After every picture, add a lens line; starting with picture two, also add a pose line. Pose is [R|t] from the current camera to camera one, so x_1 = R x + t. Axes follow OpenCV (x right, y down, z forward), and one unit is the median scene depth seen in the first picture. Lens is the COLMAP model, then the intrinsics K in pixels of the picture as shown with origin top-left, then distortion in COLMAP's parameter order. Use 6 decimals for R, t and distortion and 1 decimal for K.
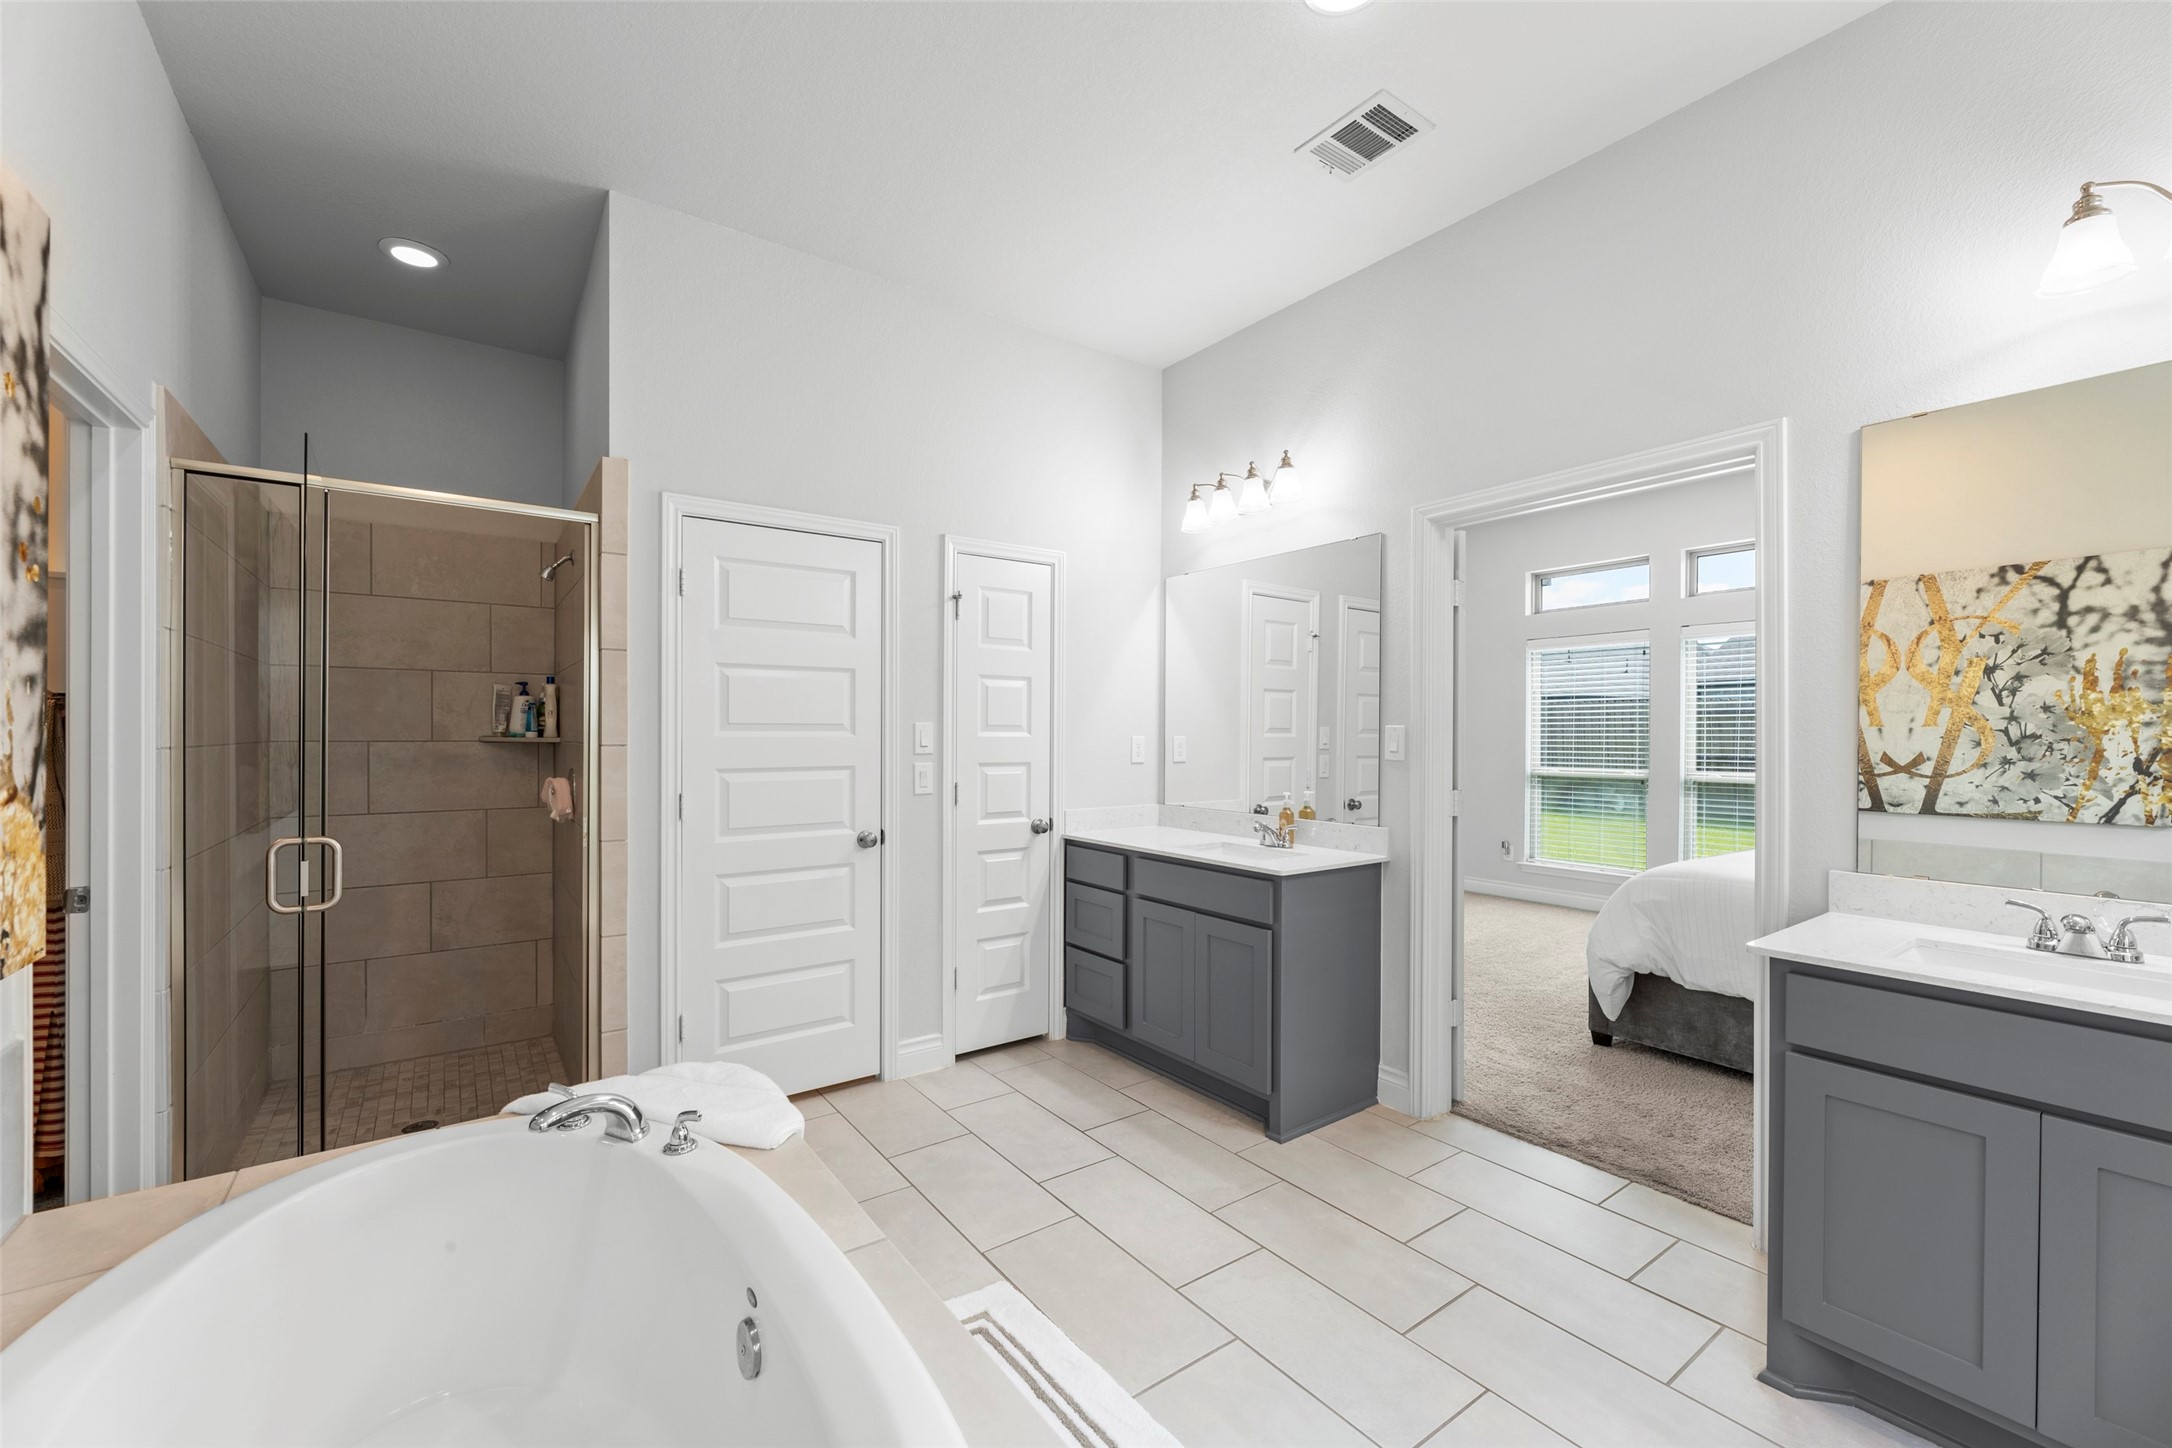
lens RADIAL K [[880.2, 0, 1083.2], [0, 880.2, 735.7], [0, 0, 1]] dist [-0.001440, -0.000199]
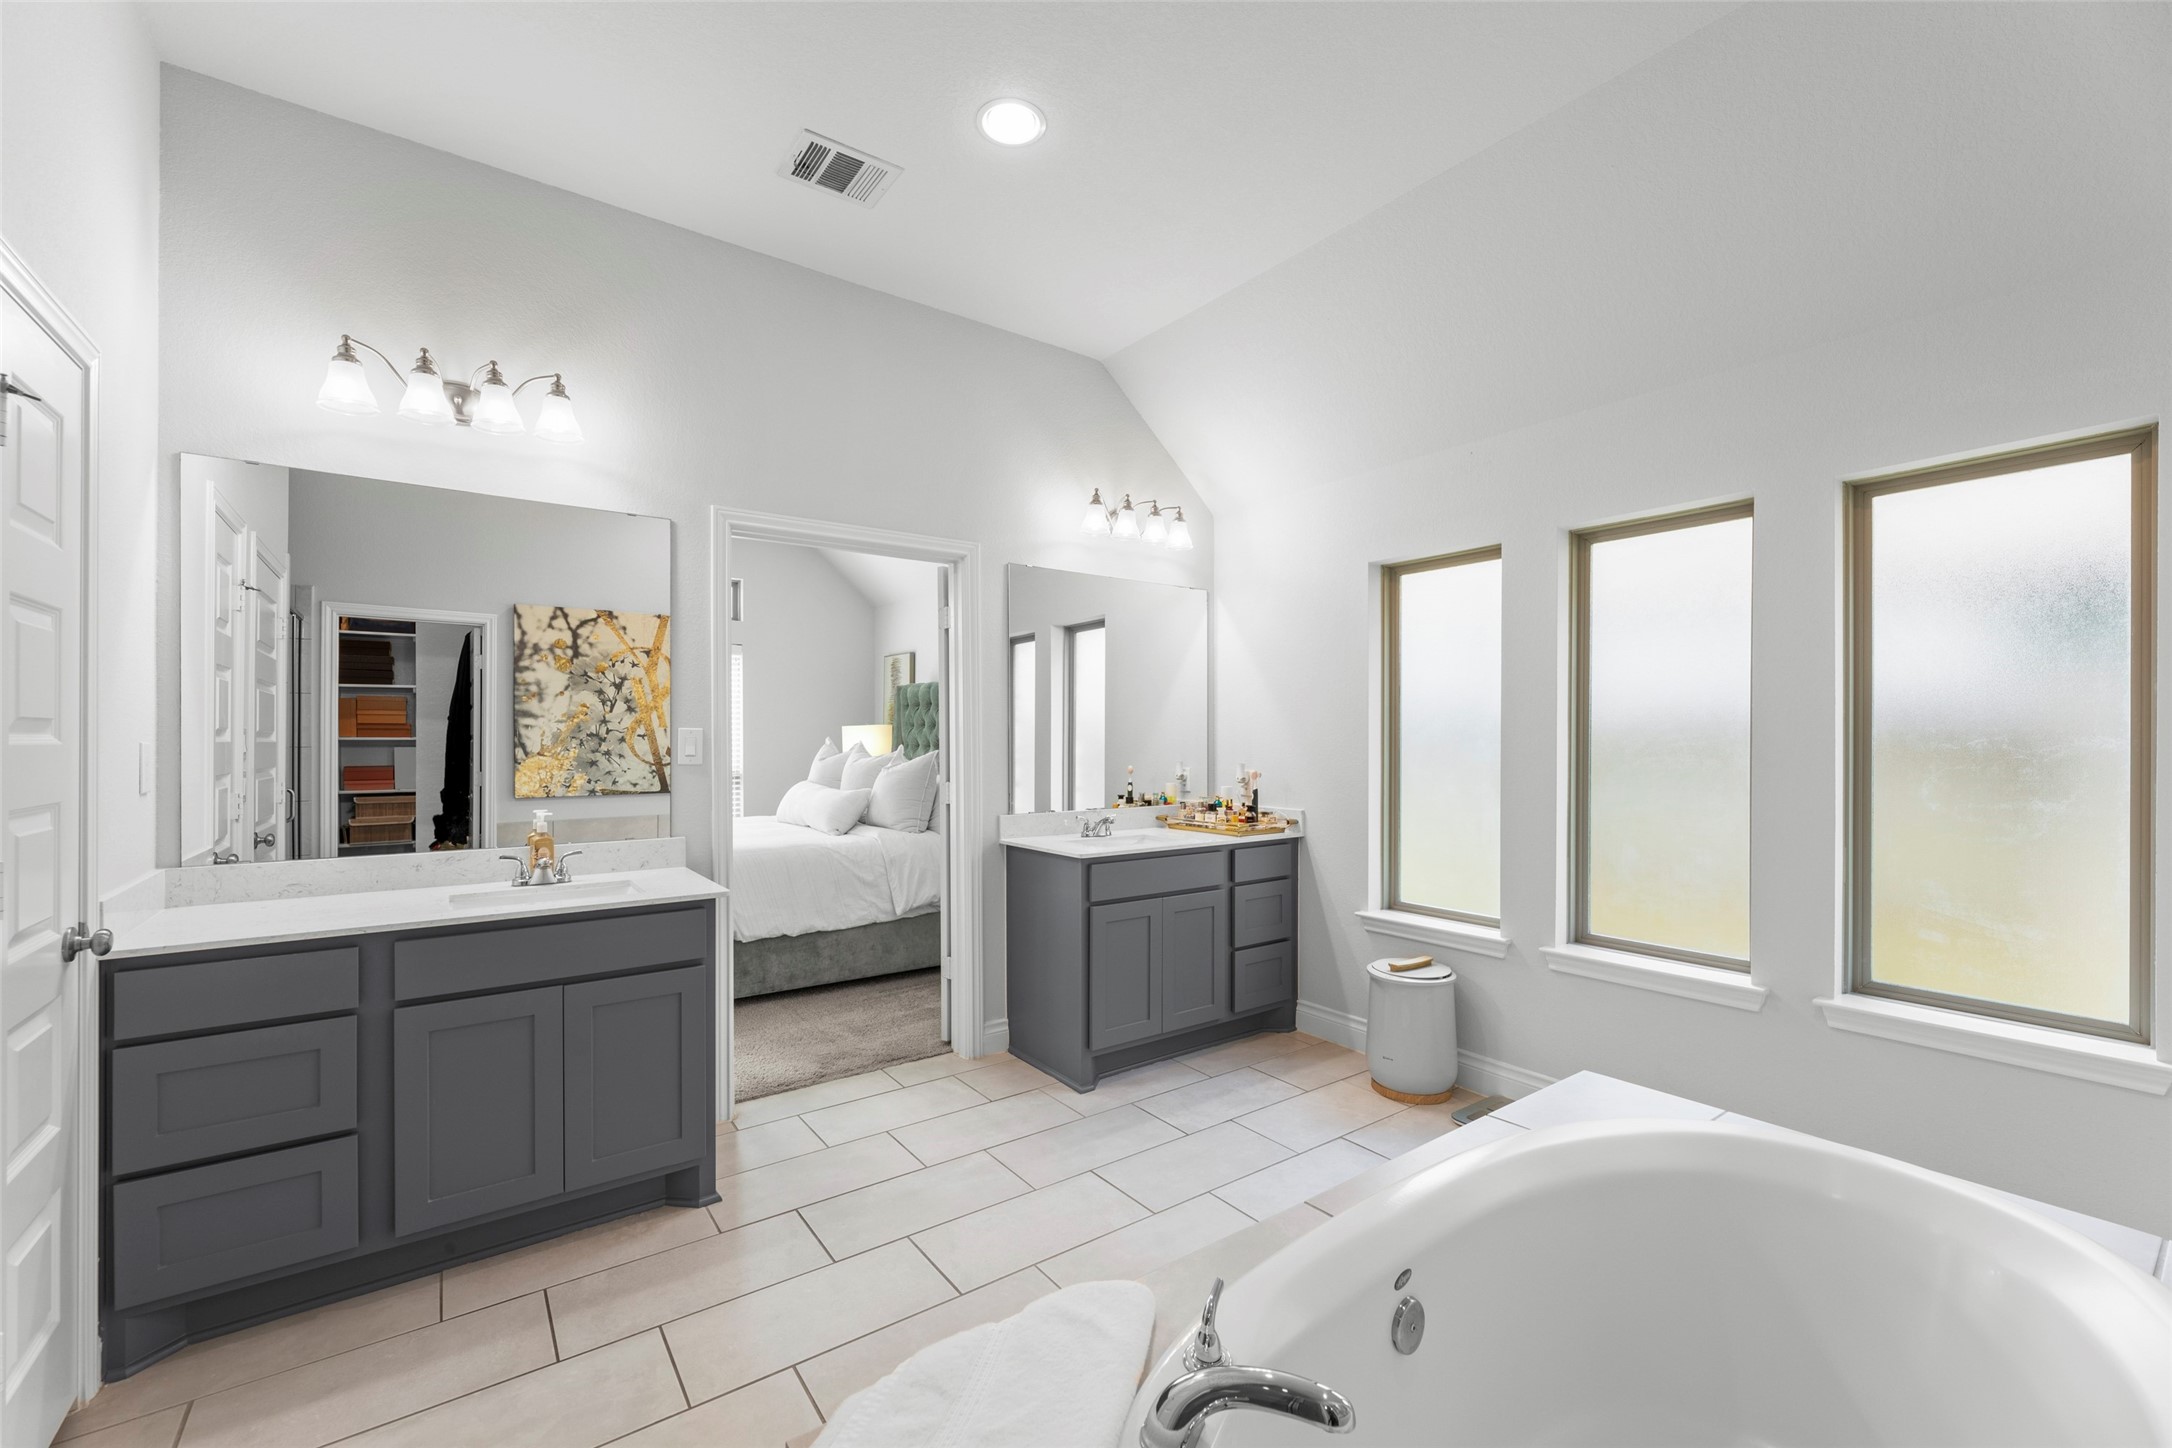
lens RADIAL K [[880.2, 0, 1084.8], [0, 880.2, 732.6], [0, 0, 1]] dist [-0.001440, -0.000199]
pose [[-0.006376, -0.001540, 0.999978, -0.607127], [-0.002607, 0.999995, 0.001523, -0.009484], [-0.999976, -0.002597, -0.006380, 0.586641]]
